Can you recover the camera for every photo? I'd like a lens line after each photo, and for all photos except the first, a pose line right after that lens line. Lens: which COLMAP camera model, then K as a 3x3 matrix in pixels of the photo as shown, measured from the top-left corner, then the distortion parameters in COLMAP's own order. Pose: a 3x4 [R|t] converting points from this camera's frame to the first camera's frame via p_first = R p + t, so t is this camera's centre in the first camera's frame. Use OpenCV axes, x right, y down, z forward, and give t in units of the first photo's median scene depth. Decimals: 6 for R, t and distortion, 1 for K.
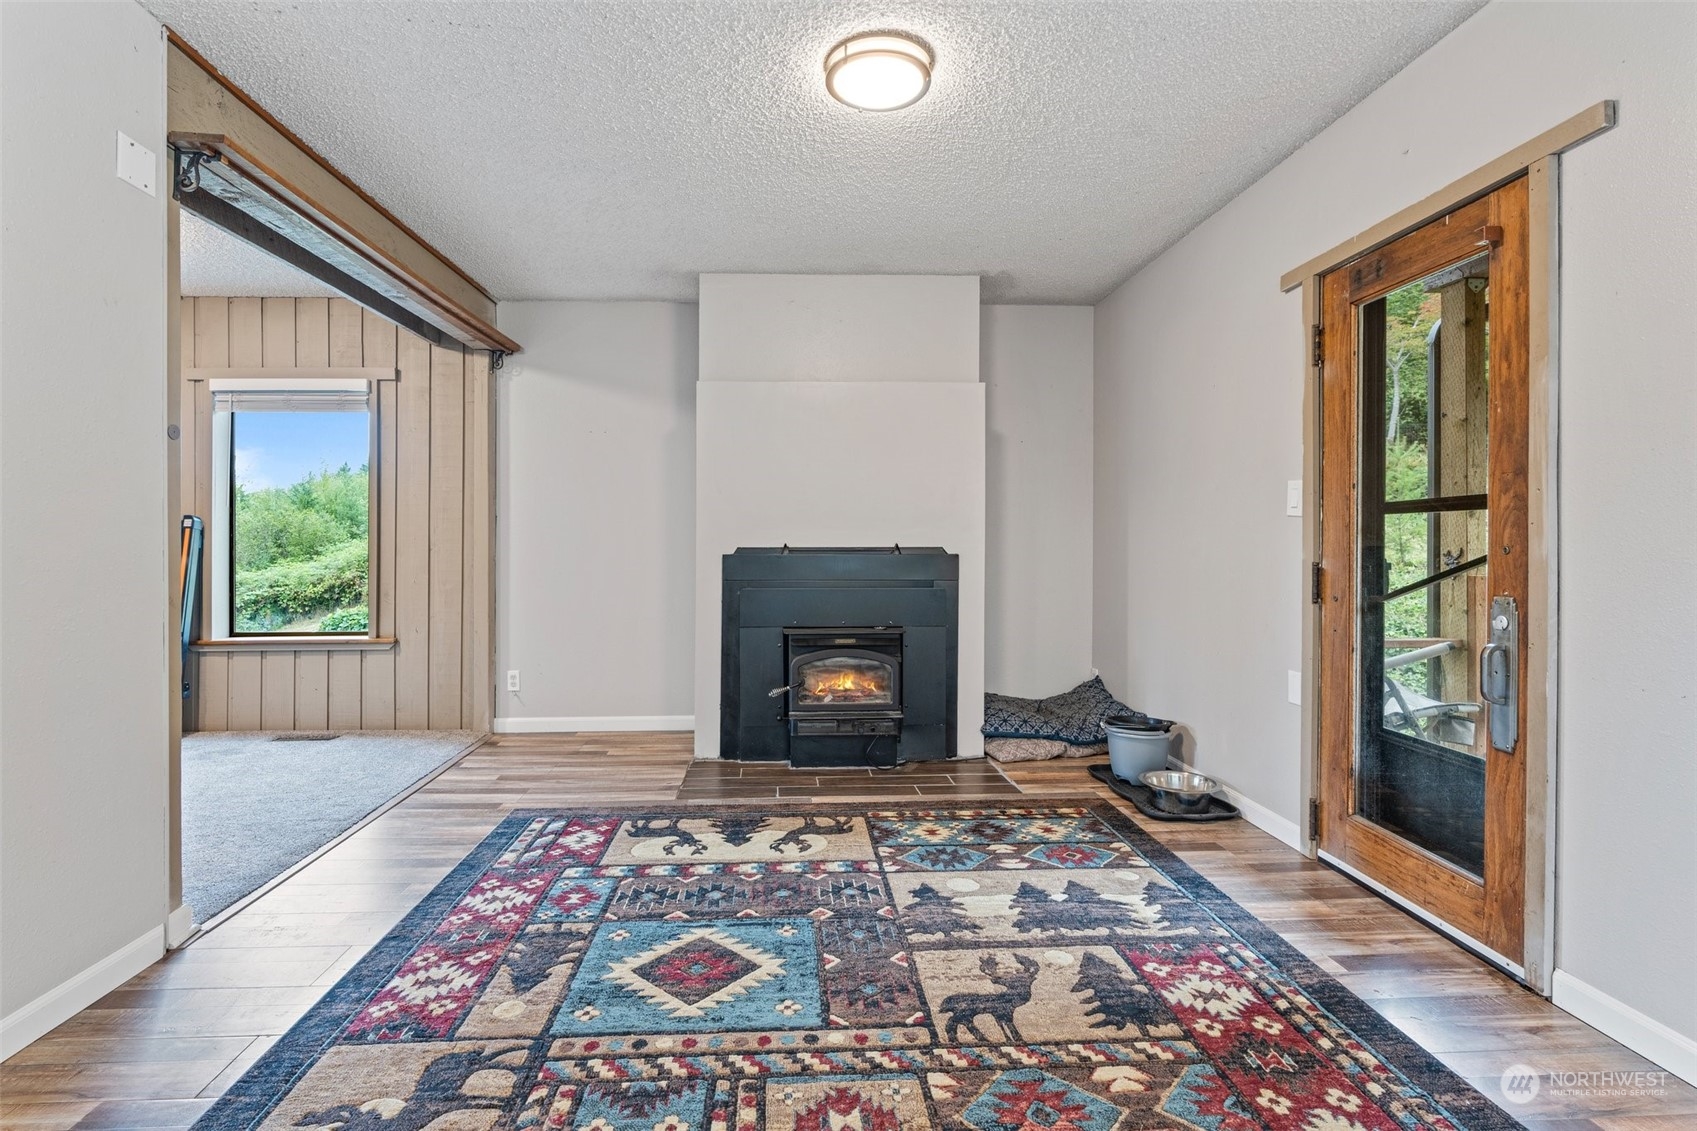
lens RADIAL K [[776.0, 0, 813.8], [0, 776.0, 540.6], [0, 0, 1]] dist [-0.001225, -0.000930]
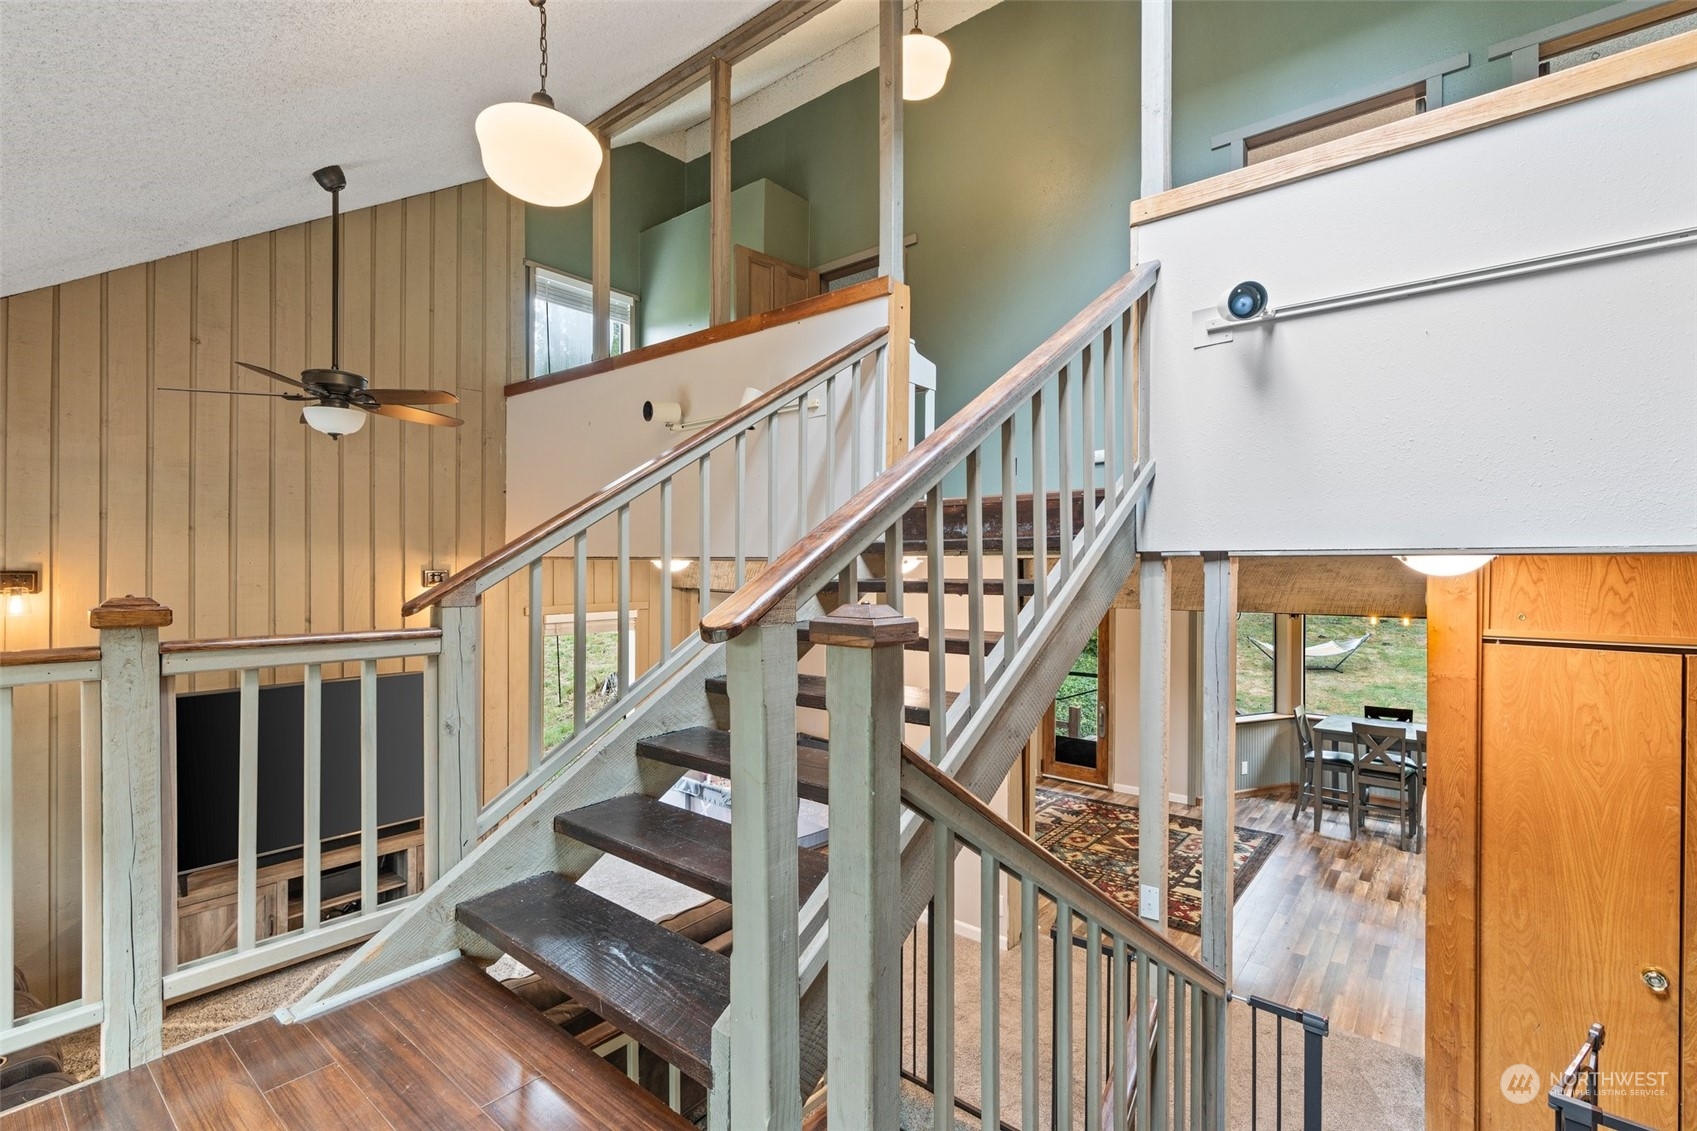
lens RADIAL K [[776.0, 0, 844.5], [0, 776.0, 563.6], [0, 0, 1]] dist [-0.001225, -0.000930]
pose [[0.664858, 0.000562, 0.746970, -3.090685], [-0.005640, 0.999975, 0.004267, -0.663534], [-0.746949, -0.007050, 0.664844, -0.748781]]
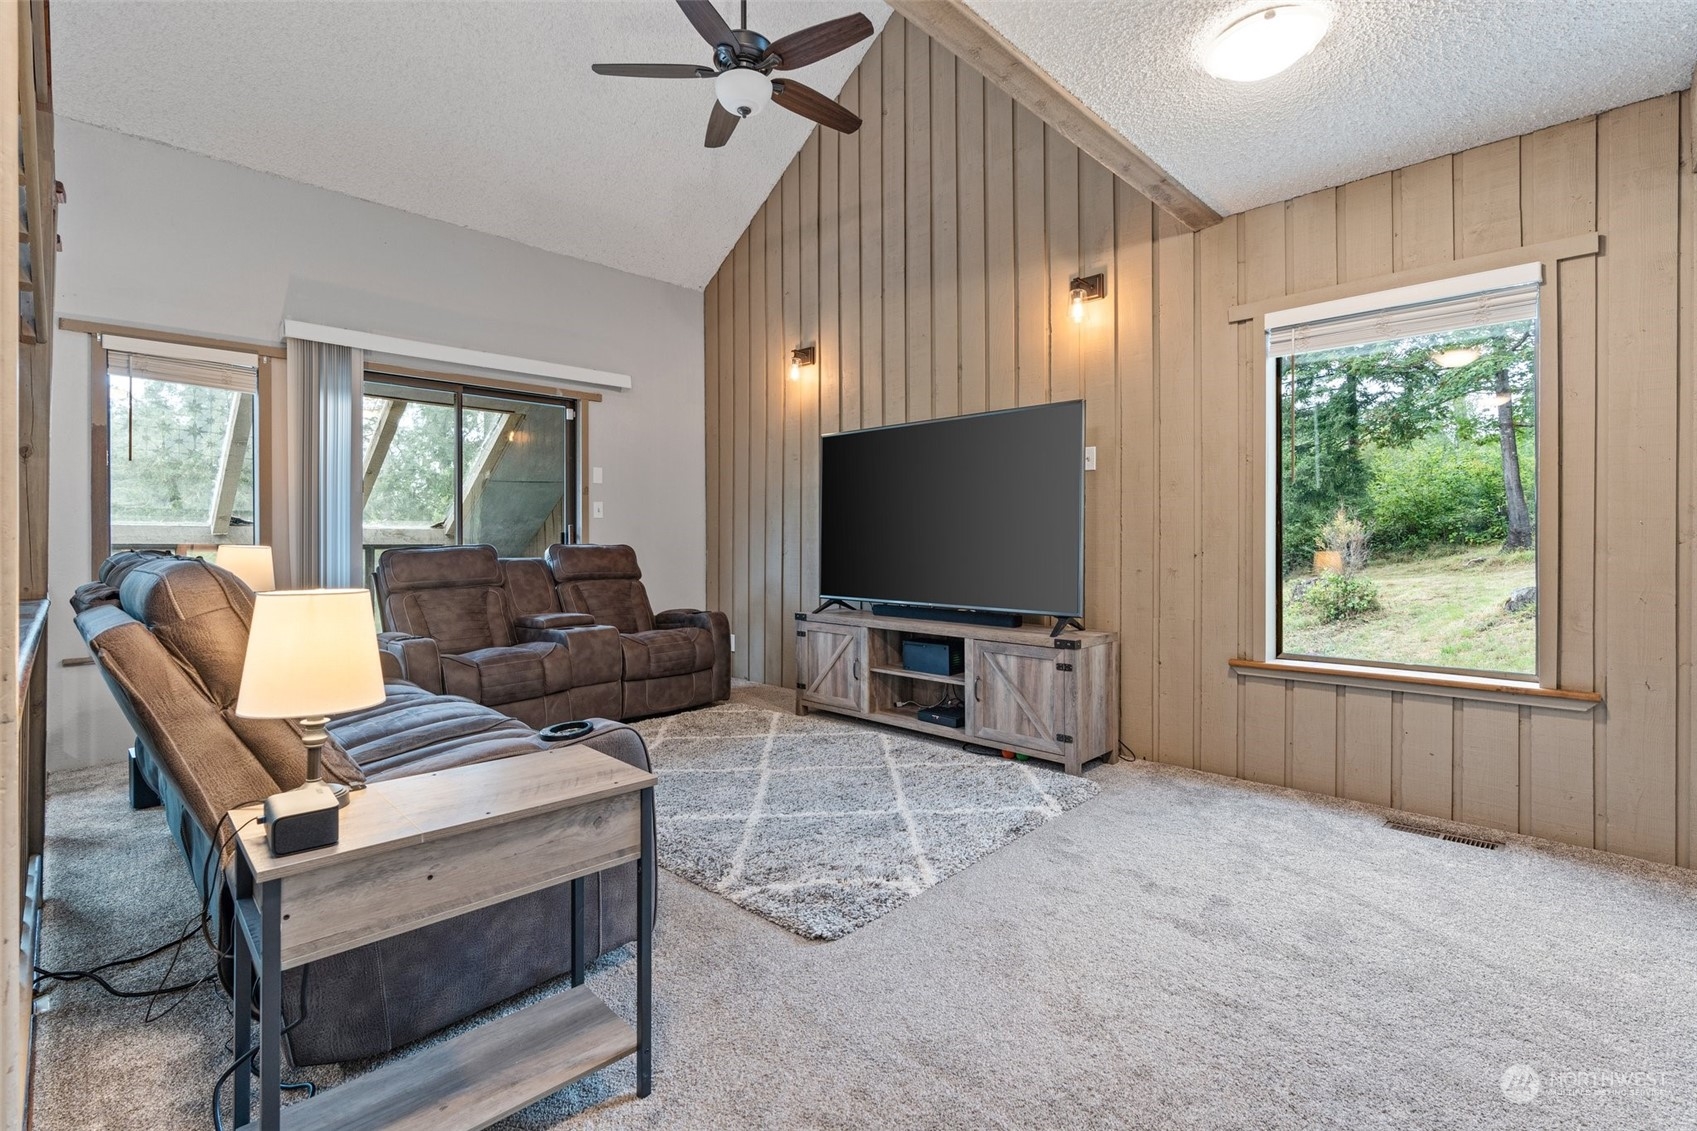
lens RADIAL K [[776.0, 0, 815.9], [0, 776.0, 542.3], [0, 0, 1]] dist [-0.001225, -0.000930]
pose [[0.678302, 0.003785, -0.734773, -1.062666], [0.000282, 0.999985, 0.005412, 0.016343], [0.734783, -0.003879, 0.678291, 0.350207]]
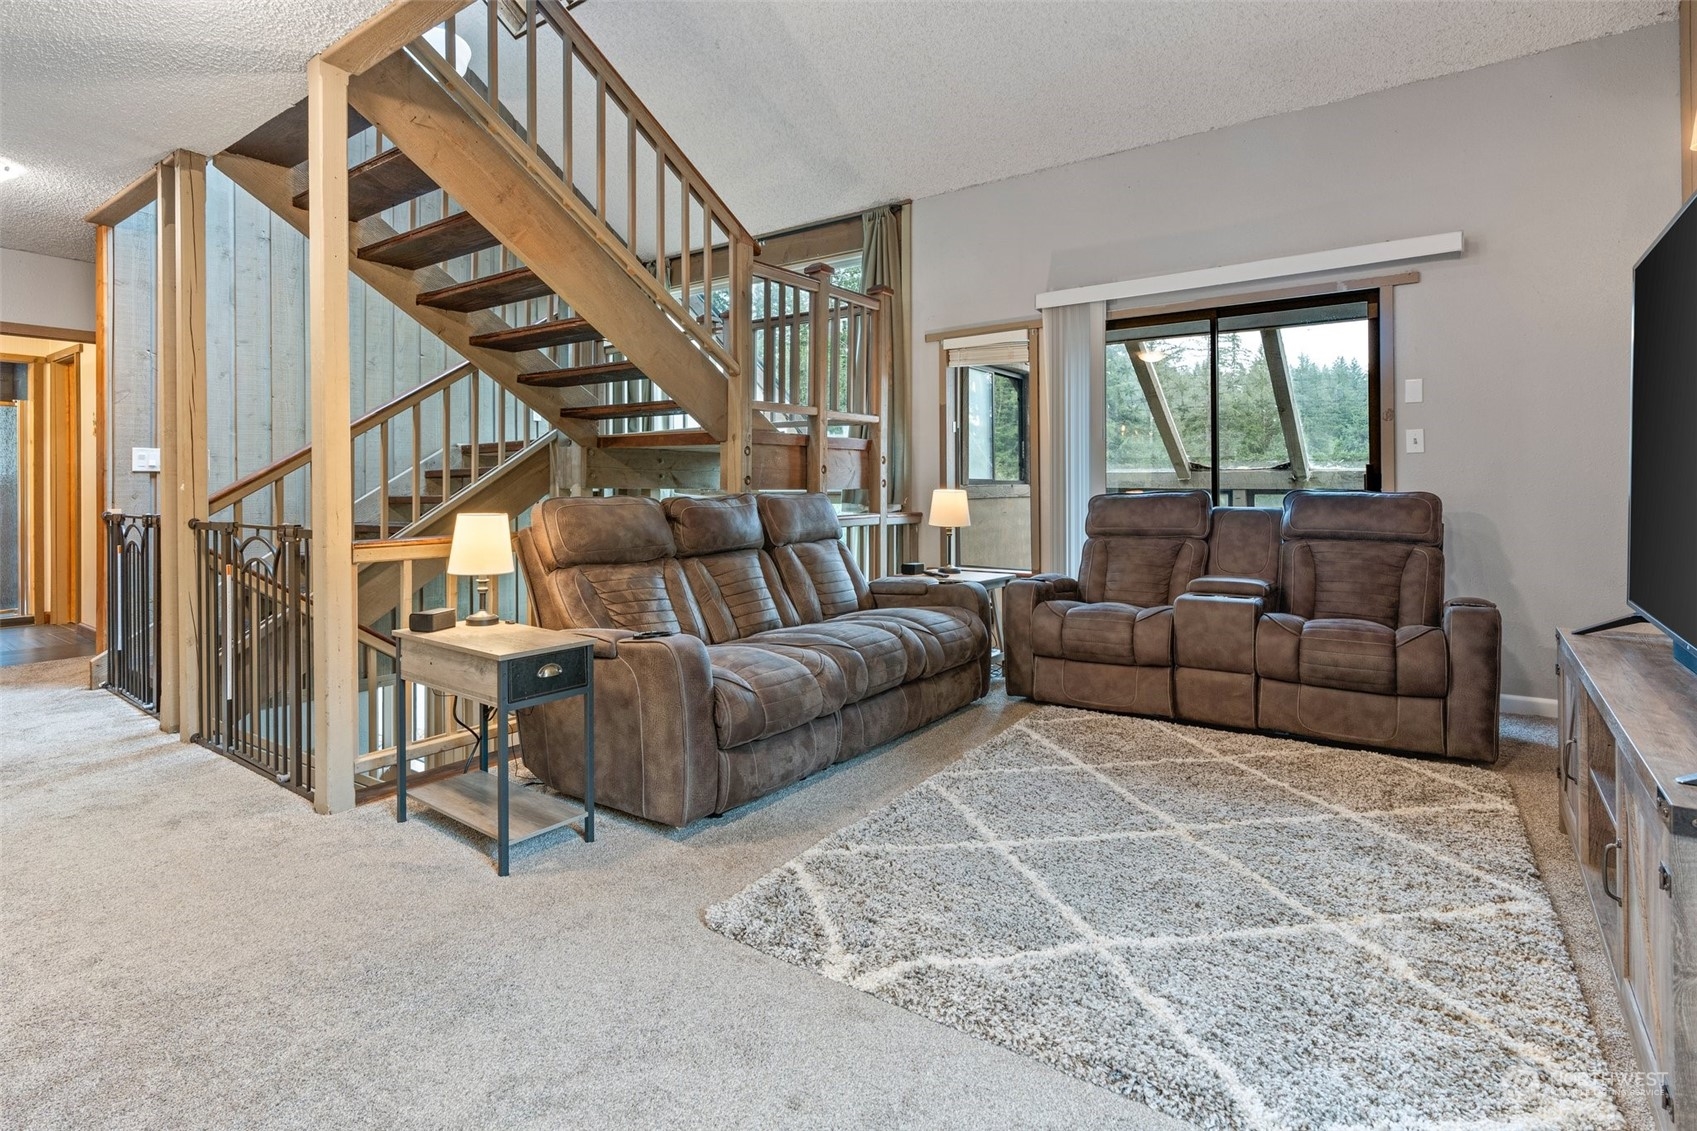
lens RADIAL K [[841.3, 0, 808.8], [0, 841.3, 484.0], [0, 0, 1]] dist [-0.004166, -0.000072]
pose [[-0.634532, 0.000476, -0.772896, -1.096890], [0.004444, 0.999986, -0.003032, 0.020750], [0.772884, -0.005359, -0.634525, 1.775742]]
